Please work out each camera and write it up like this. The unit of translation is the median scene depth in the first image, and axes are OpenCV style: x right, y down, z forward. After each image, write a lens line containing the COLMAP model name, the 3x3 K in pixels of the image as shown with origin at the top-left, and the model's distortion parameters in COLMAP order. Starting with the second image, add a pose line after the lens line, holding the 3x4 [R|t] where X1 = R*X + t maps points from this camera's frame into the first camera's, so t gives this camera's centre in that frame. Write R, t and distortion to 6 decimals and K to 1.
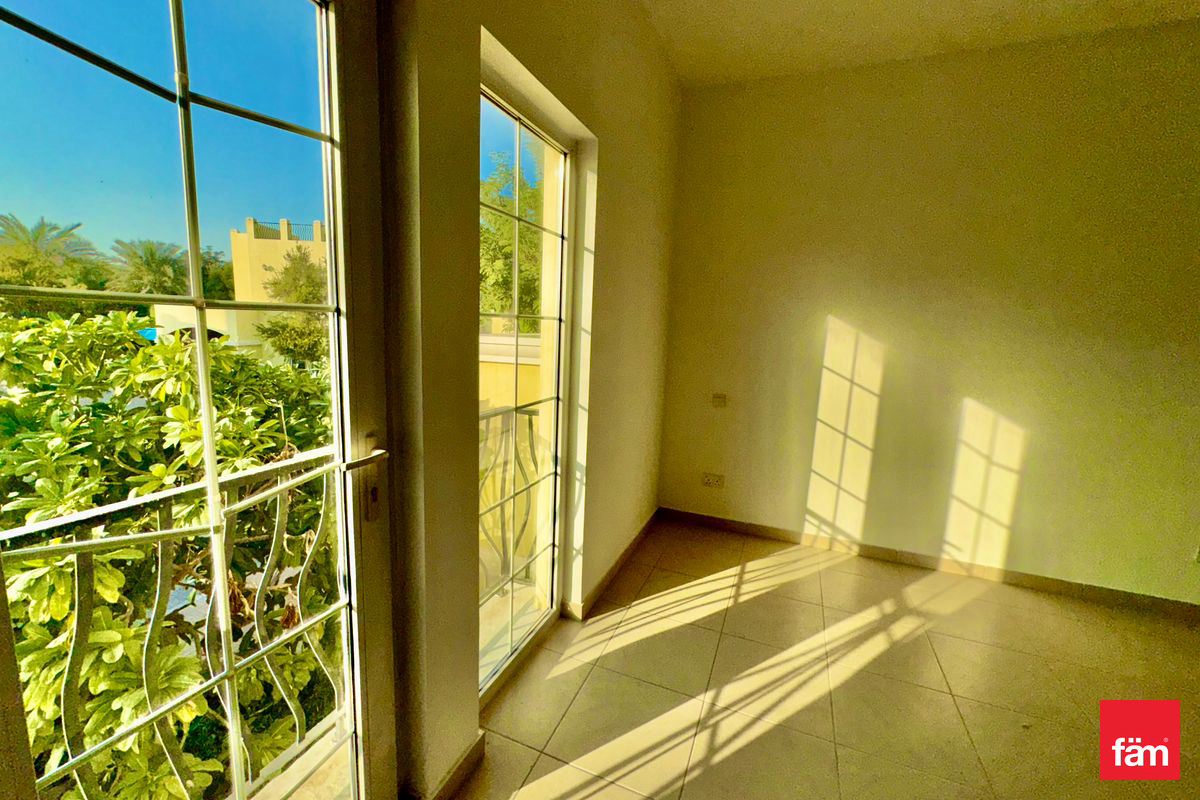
lens RADIAL K [[485.2, 0, 596.6], [0, 485.2, 395.5], [0, 0, 1]] dist [-0.000127, -0.000167]
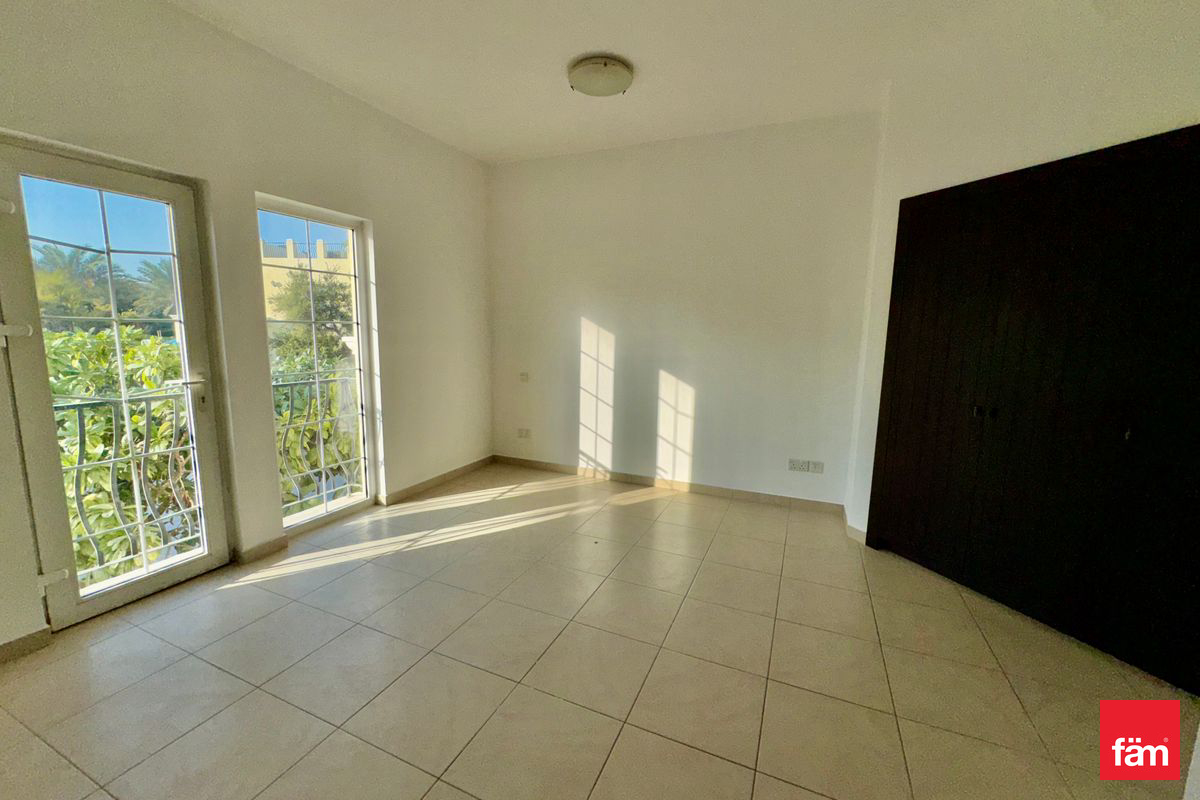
lens RADIAL K [[485.2, 0, 596.6], [0, 485.2, 395.5], [0, 0, 1]] dist [-0.000127, -0.000167]
pose [[0.999267, -0.019153, -0.033142, 0.582205], [0.018811, 0.999767, -0.010590, 0.094451], [0.033337, 0.009959, 0.999395, -0.488509]]
